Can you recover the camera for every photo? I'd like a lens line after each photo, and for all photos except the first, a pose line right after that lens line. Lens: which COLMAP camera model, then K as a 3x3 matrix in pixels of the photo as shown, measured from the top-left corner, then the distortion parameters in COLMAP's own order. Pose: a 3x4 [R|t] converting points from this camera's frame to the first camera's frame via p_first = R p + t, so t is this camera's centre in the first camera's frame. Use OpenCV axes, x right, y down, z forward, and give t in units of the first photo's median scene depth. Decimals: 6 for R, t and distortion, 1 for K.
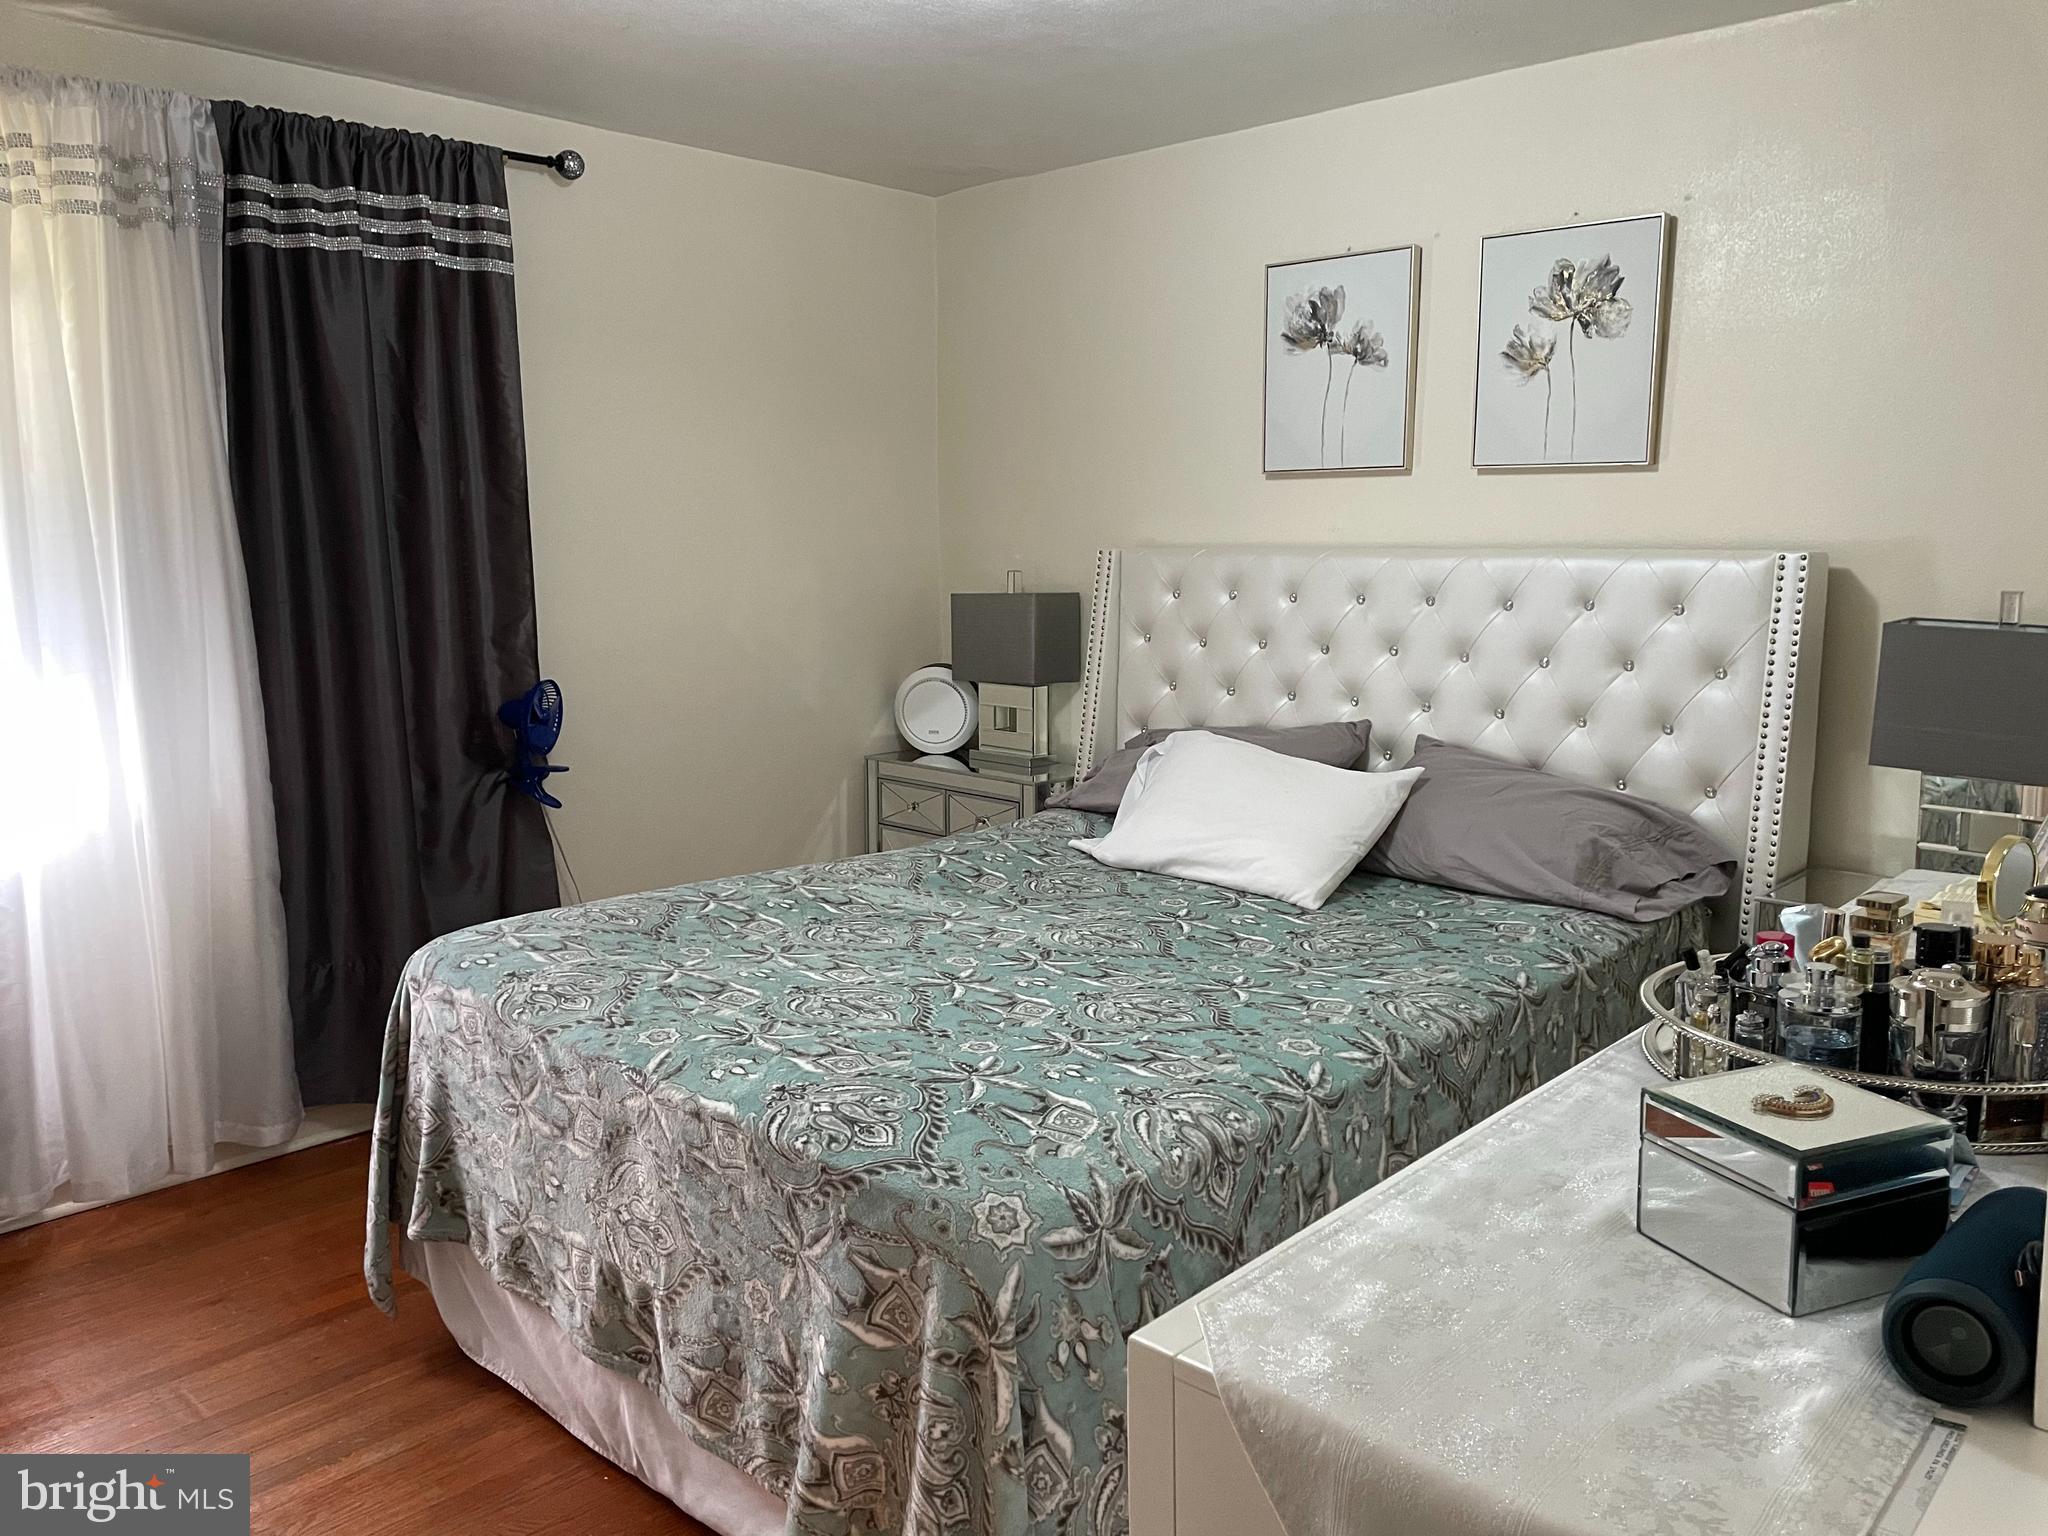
lens RADIAL K [[1548.3, 0, 1034.7], [0, 1548.3, 750.3], [0, 0, 1]] dist [0.099354, -0.124452]
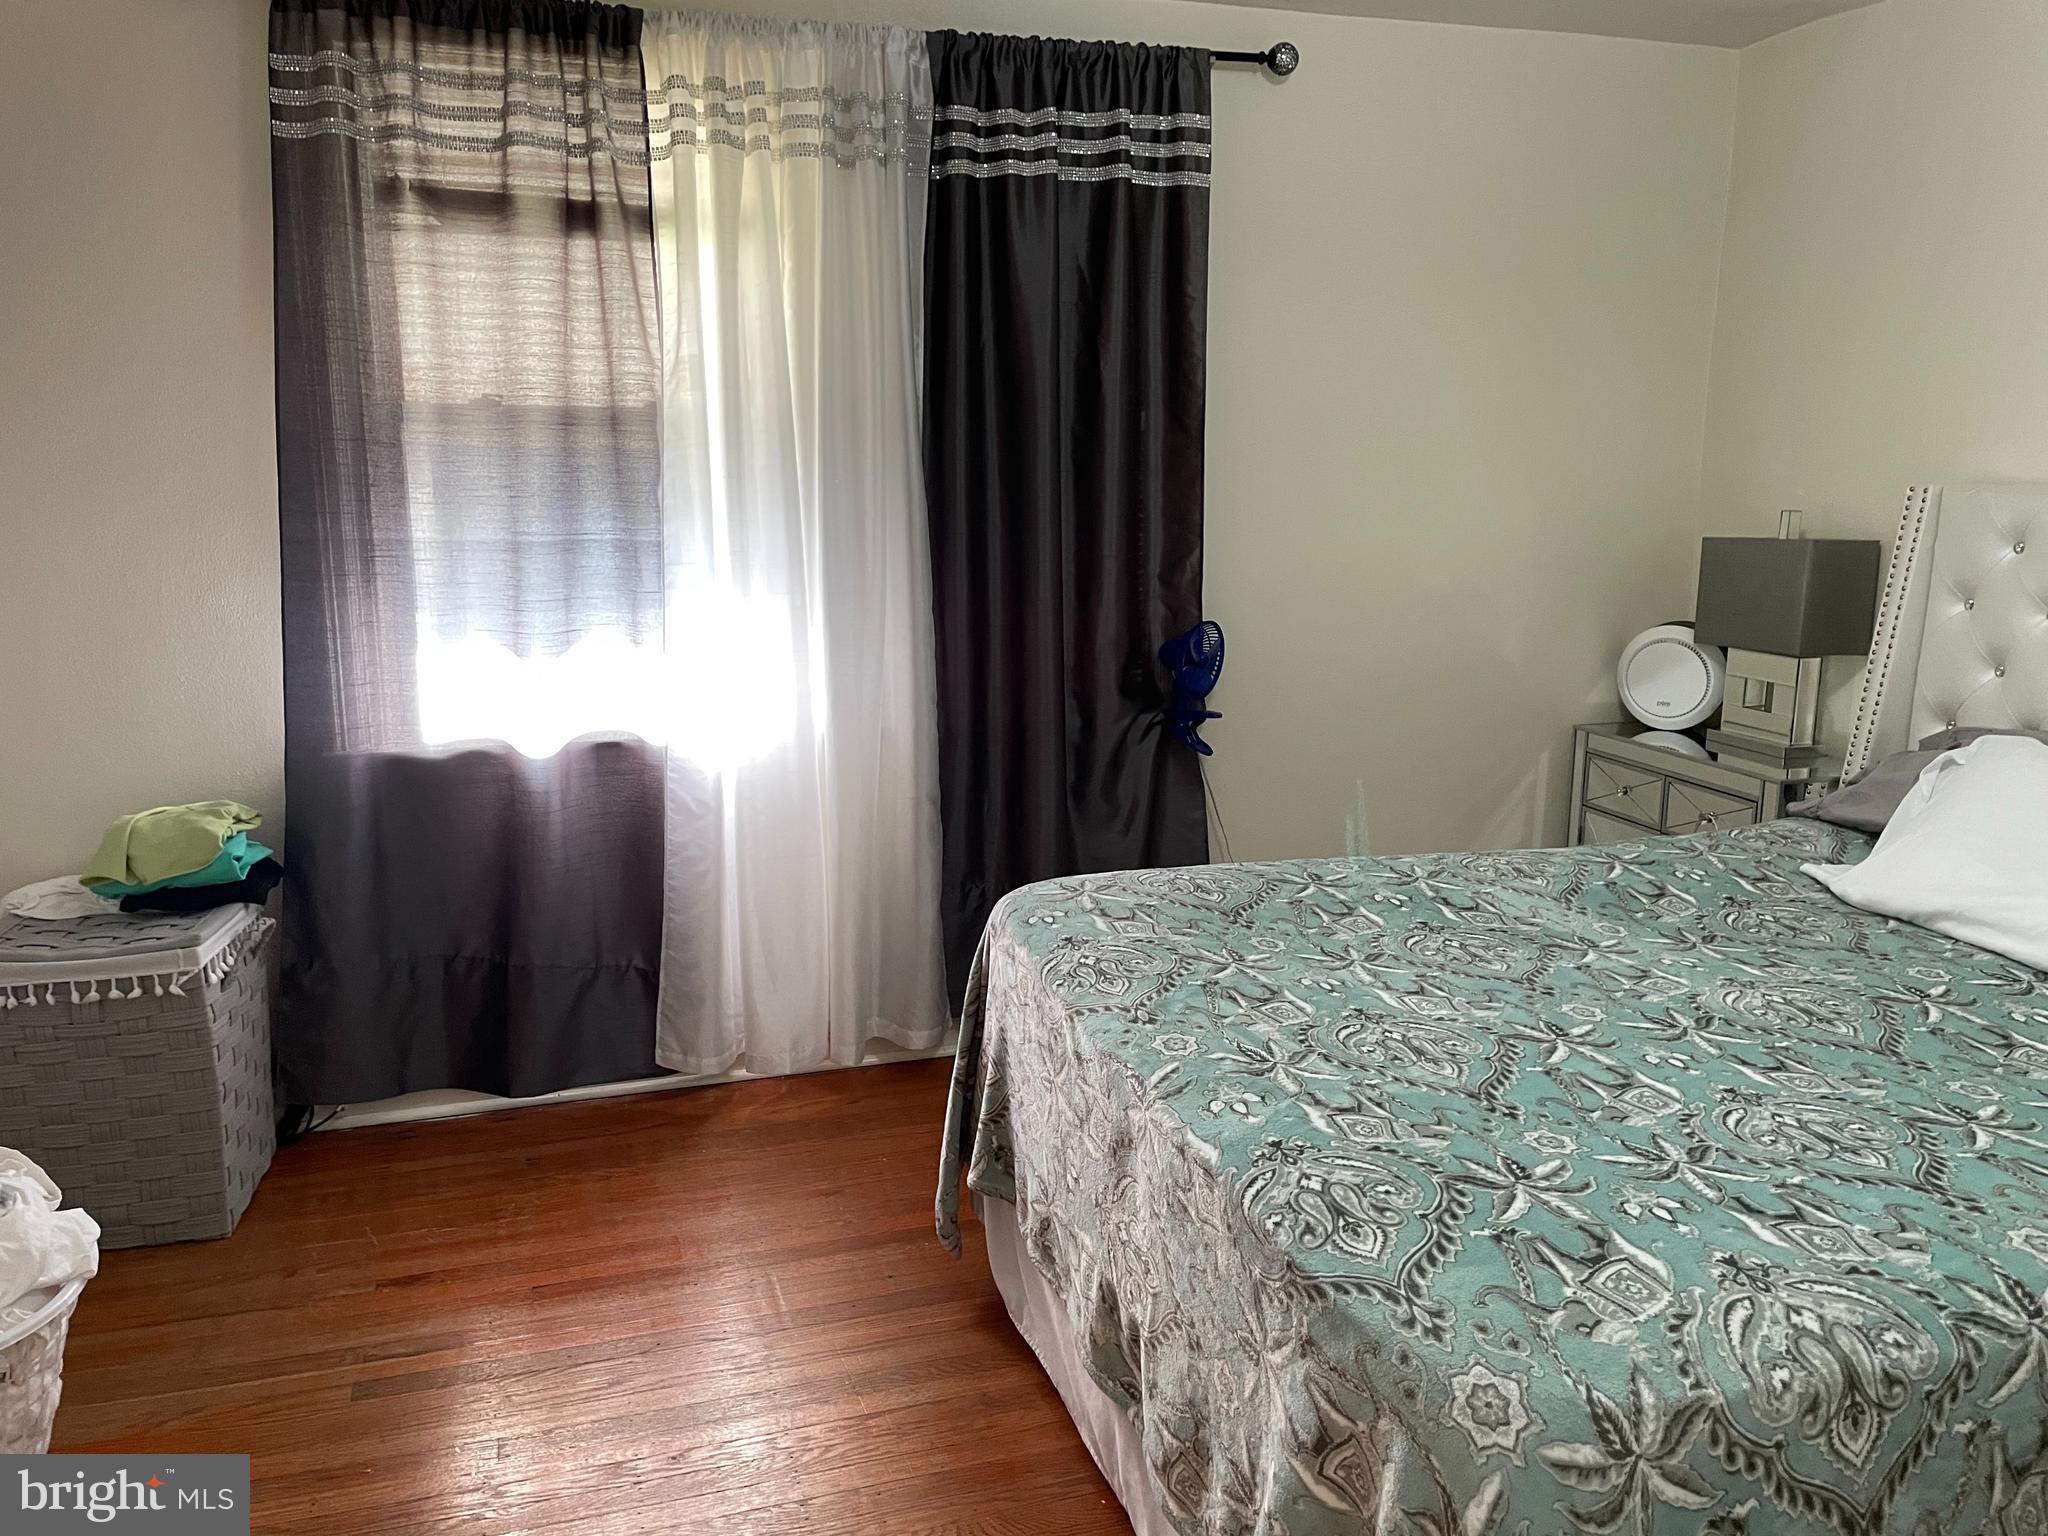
lens RADIAL K [[1550.9, 0, 1022.6], [0, 1550.9, 754.1], [0, 0, 1]] dist [0.094019, -0.128167]
pose [[0.870362, 0.097936, -0.482575, 0.082041], [-0.074930, 0.994950, 0.066779, -0.028158], [0.486678, -0.021963, 0.873305, 0.174392]]
